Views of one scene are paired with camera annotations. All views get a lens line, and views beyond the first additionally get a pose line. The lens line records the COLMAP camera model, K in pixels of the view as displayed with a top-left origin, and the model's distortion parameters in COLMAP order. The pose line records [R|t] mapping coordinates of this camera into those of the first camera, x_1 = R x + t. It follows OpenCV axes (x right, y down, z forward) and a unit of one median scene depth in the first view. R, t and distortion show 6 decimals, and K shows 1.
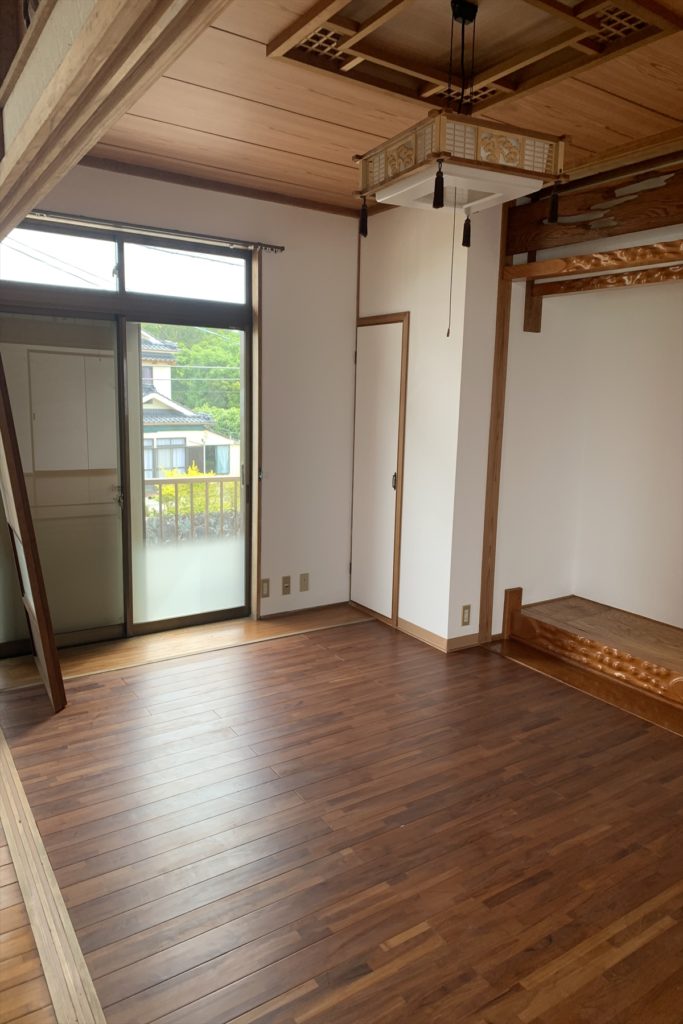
lens RADIAL K [[706.0, 0, 341.0], [0, 706.0, 493.7], [0, 0, 1]] dist [0.017091, 0.001908]
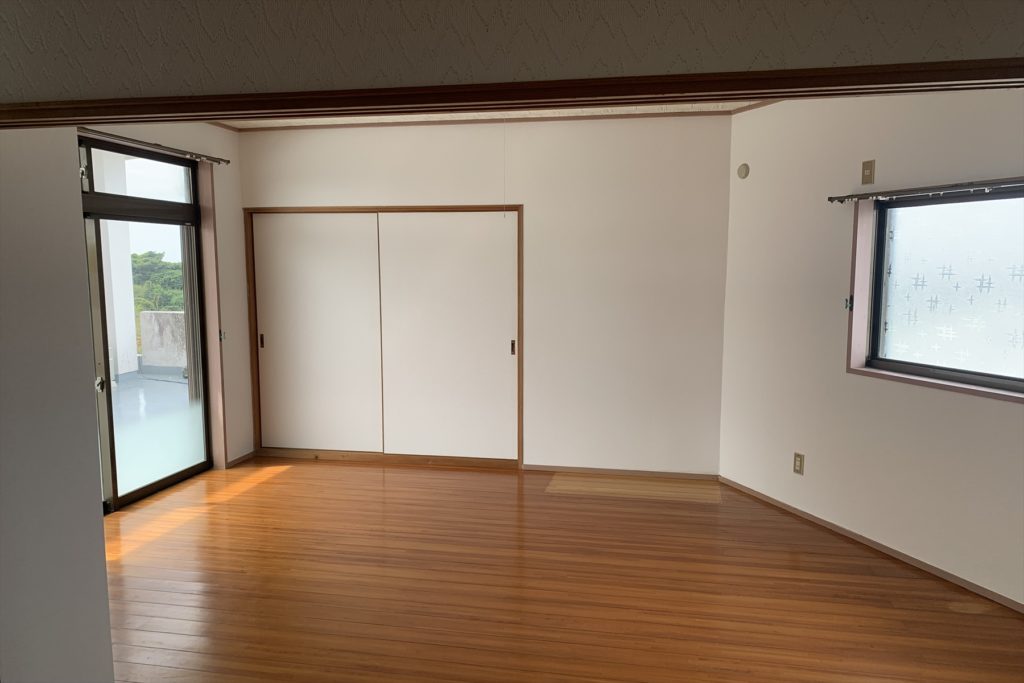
lens RADIAL K [[706.0, 0, 512.0], [0, 706.0, 341.5], [0, 0, 1]] dist [0.017091, 0.001908]
pose [[0.708028, -0.109588, 0.697630, -0.612608], [0.124484, 0.991784, 0.029456, -0.007782], [-0.695126, 0.065988, 0.715853, -0.210659]]
